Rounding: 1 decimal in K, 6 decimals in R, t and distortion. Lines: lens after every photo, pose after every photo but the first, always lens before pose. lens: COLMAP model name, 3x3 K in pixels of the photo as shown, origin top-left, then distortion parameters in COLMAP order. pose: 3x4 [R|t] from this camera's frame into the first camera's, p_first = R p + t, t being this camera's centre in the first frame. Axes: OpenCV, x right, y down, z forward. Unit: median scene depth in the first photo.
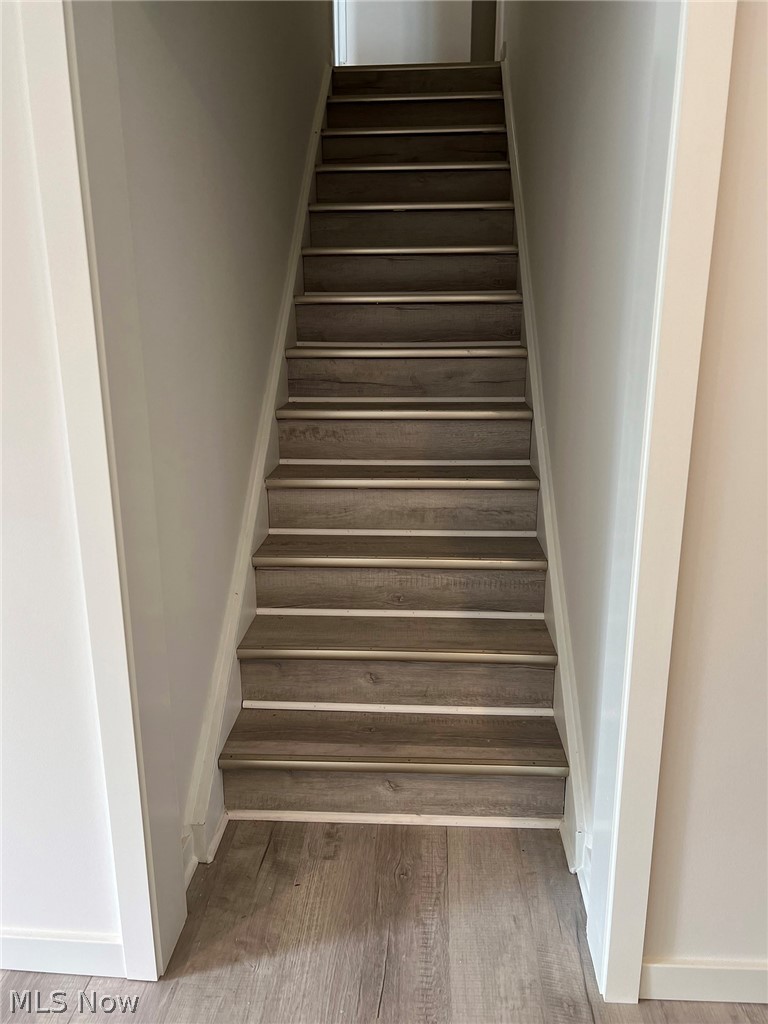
lens RADIAL K [[774.1, 0, 383.5], [0, 774.1, 511.0], [0, 0, 1]] dist [0.039395, -0.032832]
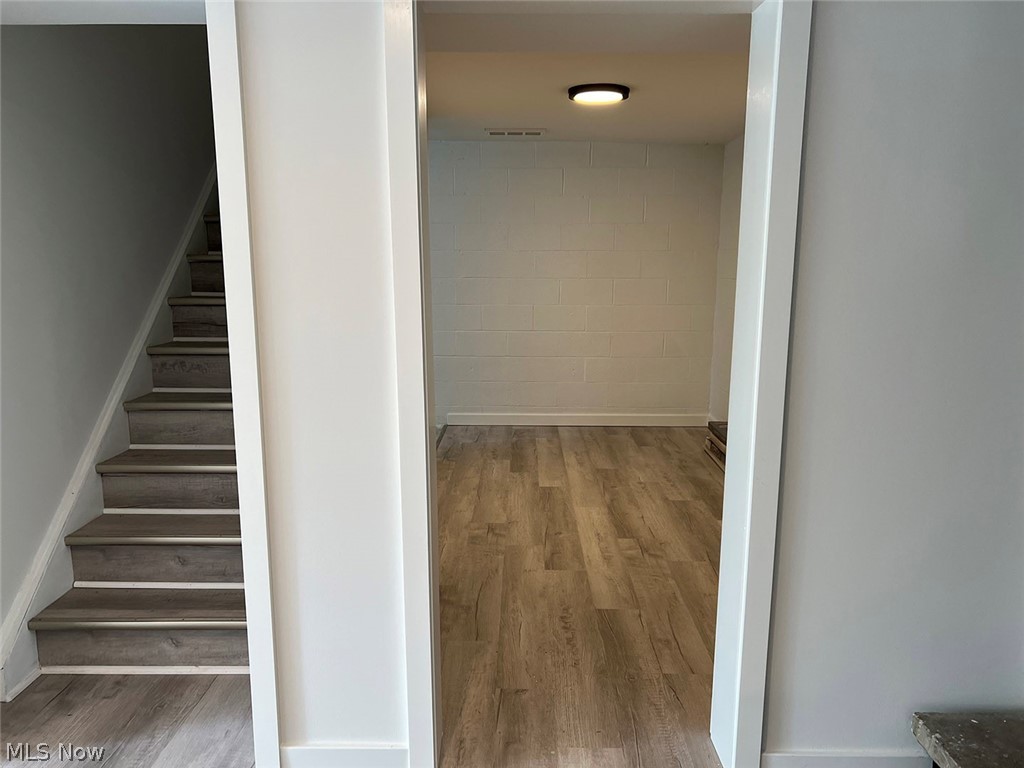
lens RADIAL K [[774.1, 0, 510.4], [0, 774.1, 407.8], [0, 0, 1]] dist [0.039395, -0.032832]
pose [[0.998934, 0.002233, 0.046099, 0.449845], [0.001053, 0.997467, -0.071125, 0.061788], [-0.046141, 0.071098, 0.996402, -0.273956]]
